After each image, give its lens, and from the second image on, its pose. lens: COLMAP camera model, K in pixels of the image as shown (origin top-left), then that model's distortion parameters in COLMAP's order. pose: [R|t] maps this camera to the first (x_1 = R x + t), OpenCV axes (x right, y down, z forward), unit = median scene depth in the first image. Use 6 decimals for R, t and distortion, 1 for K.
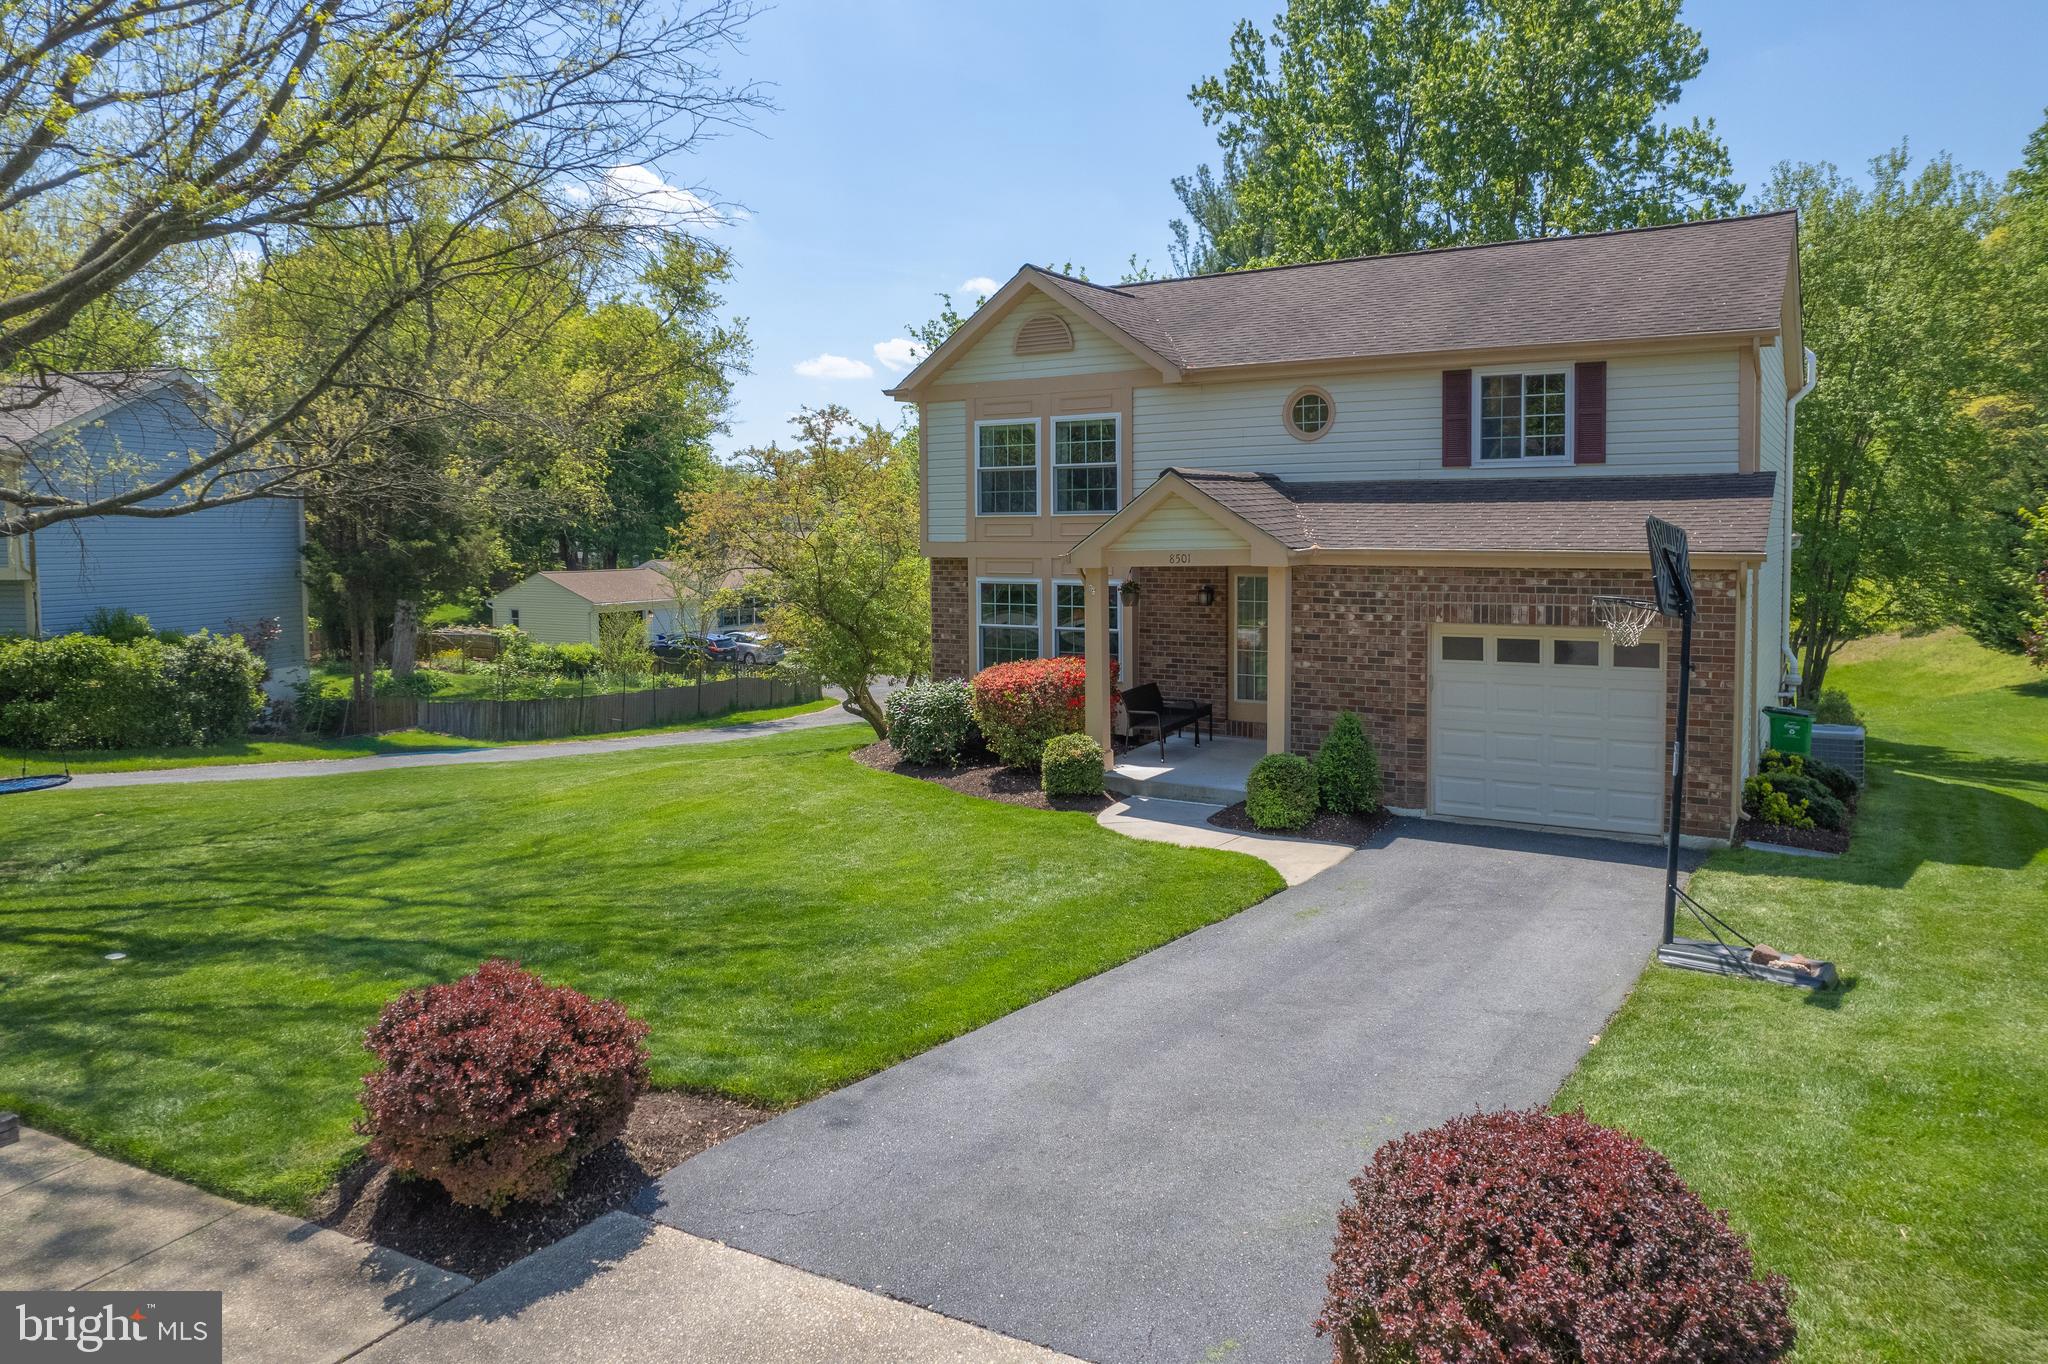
lens RADIAL K [[1333.4, 0, 1041.3], [0, 1333.4, 611.6], [0, 0, 1]] dist [-0.079464, 0.065075]
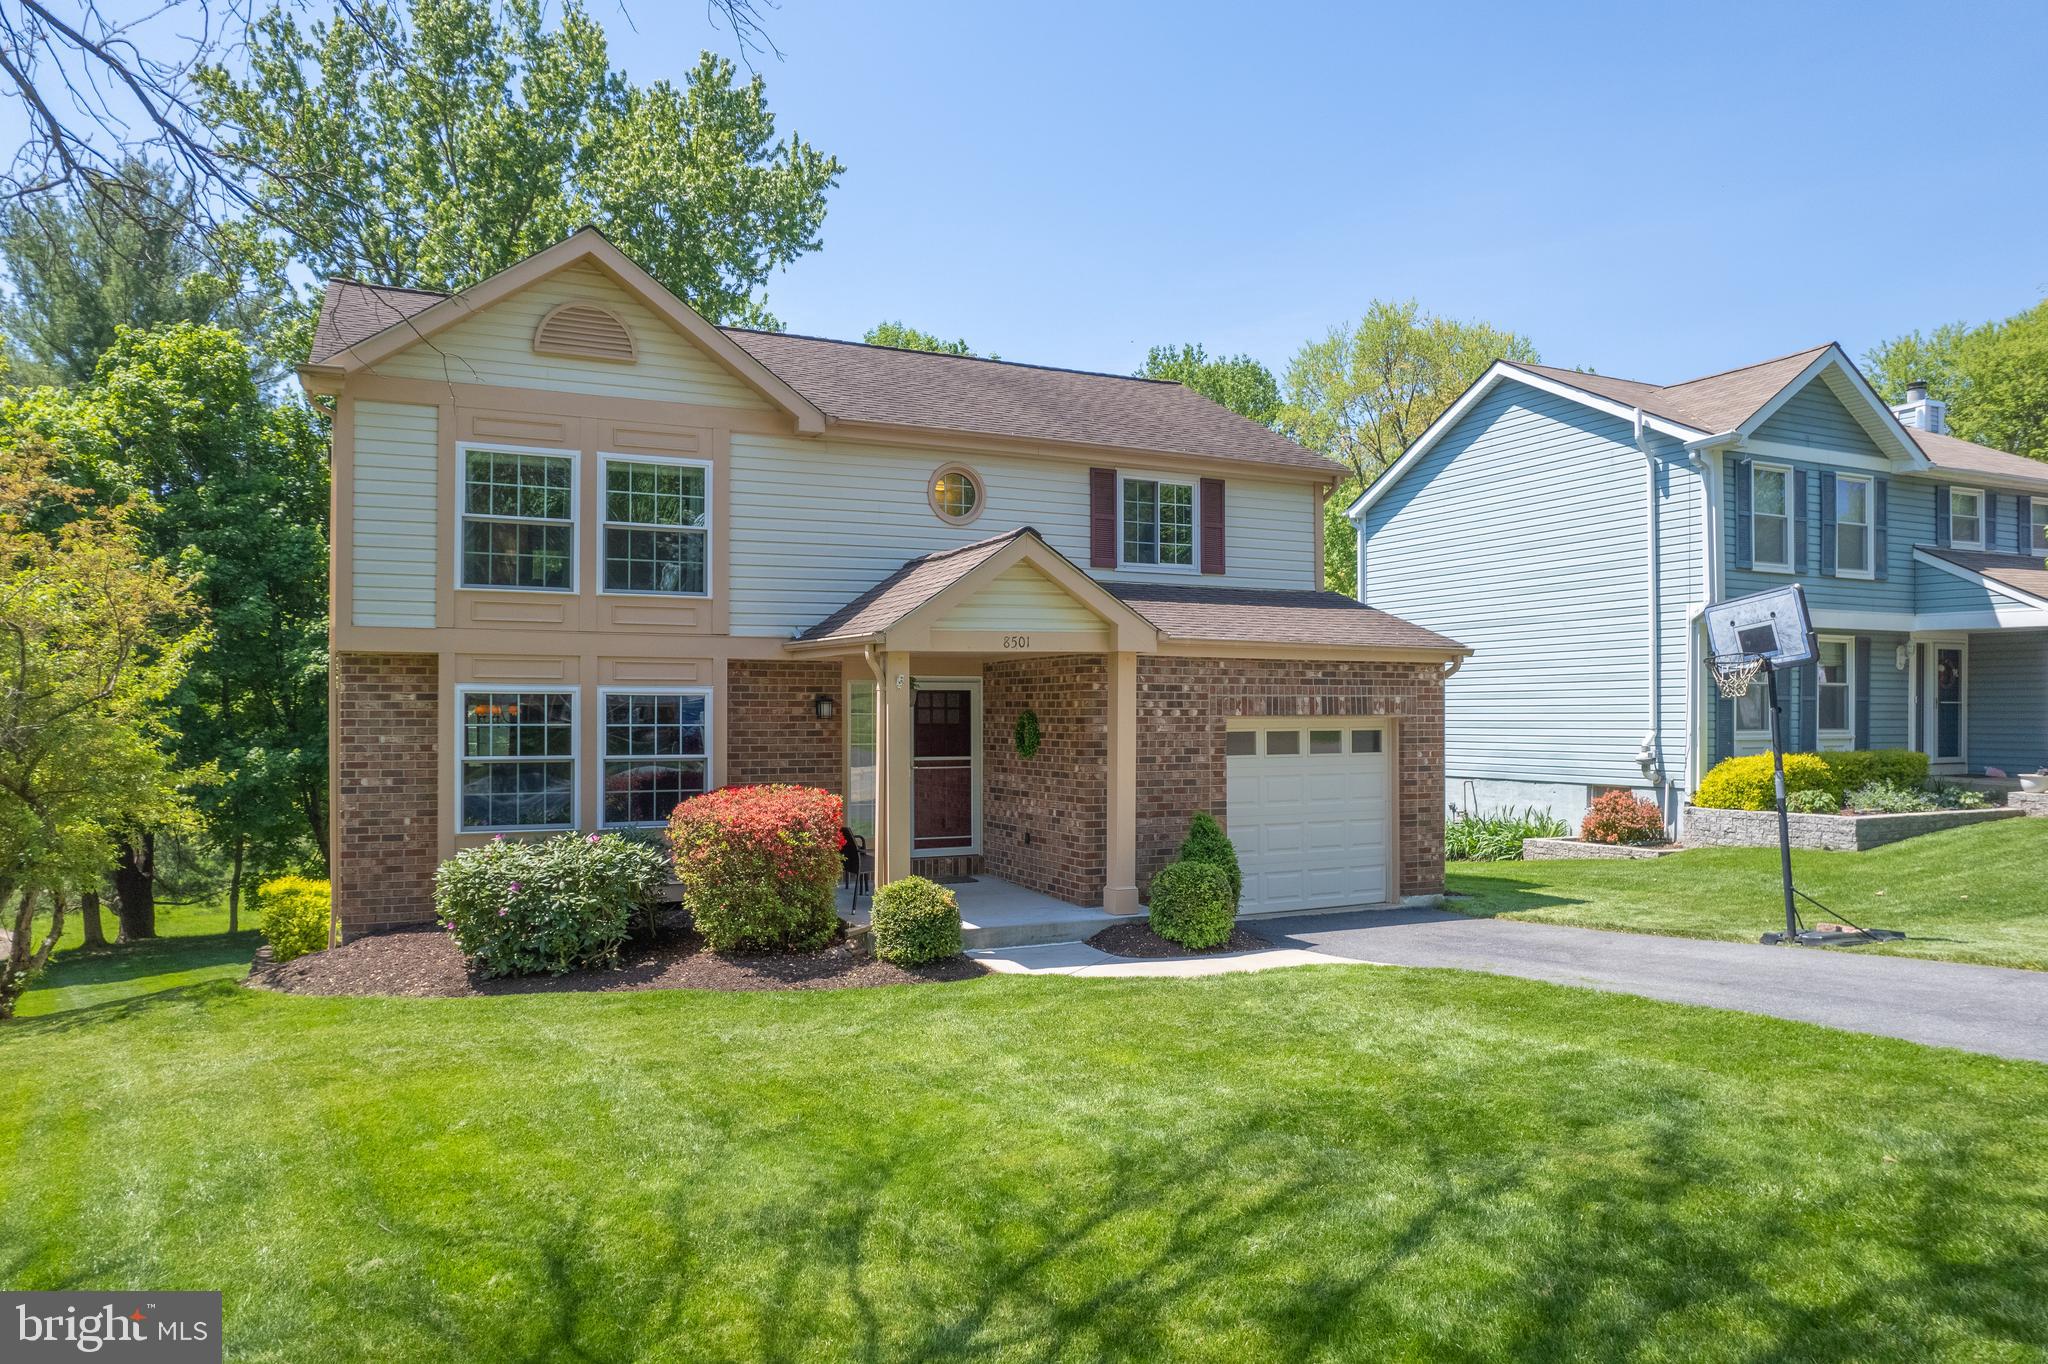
lens RADIAL K [[1333.3, 0, 1029.2], [0, 1333.3, 700.7], [0, 0, 1]] dist [-0.071728, 0.064803]
pose [[0.536677, 0.016489, 0.843627, -0.586900], [0.050232, 0.997411, -0.051450, 0.038345], [-0.842291, 0.069989, 0.534459, 0.583931]]
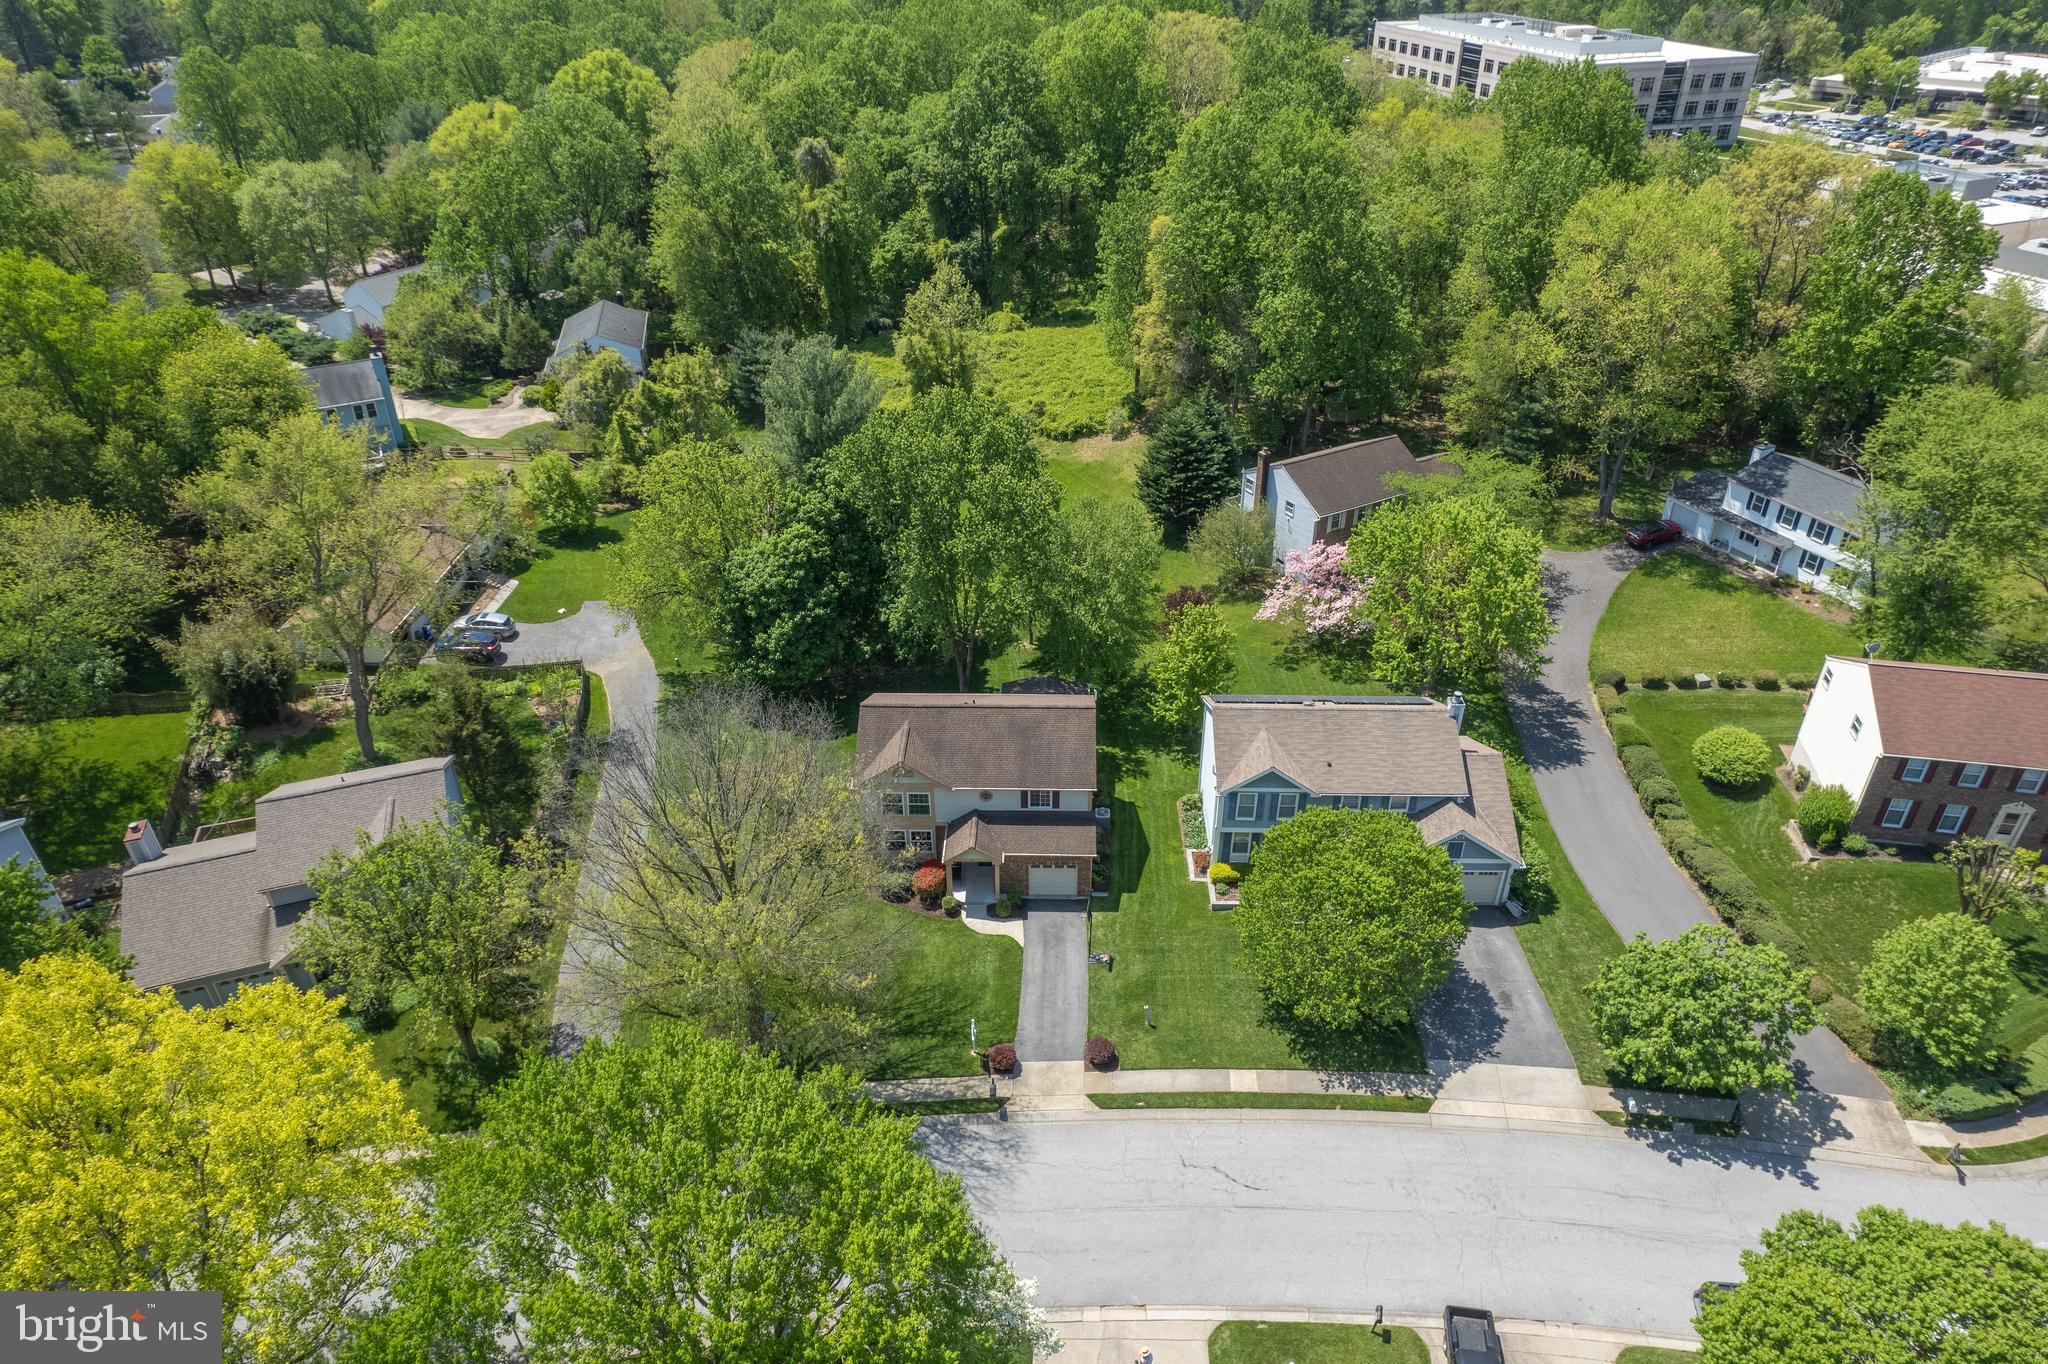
lens RADIAL K [[1304.4, 0, 1029.2], [0, 1304.4, 691.0], [0, 0, 1]] dist [-0.076659, 0.059791]
pose [[0.861916, -0.272208, 0.427789, -1.400698], [0.025941, 0.866248, 0.498940, -2.636176], [-0.506387, -0.418948, 0.753695, -2.033878]]
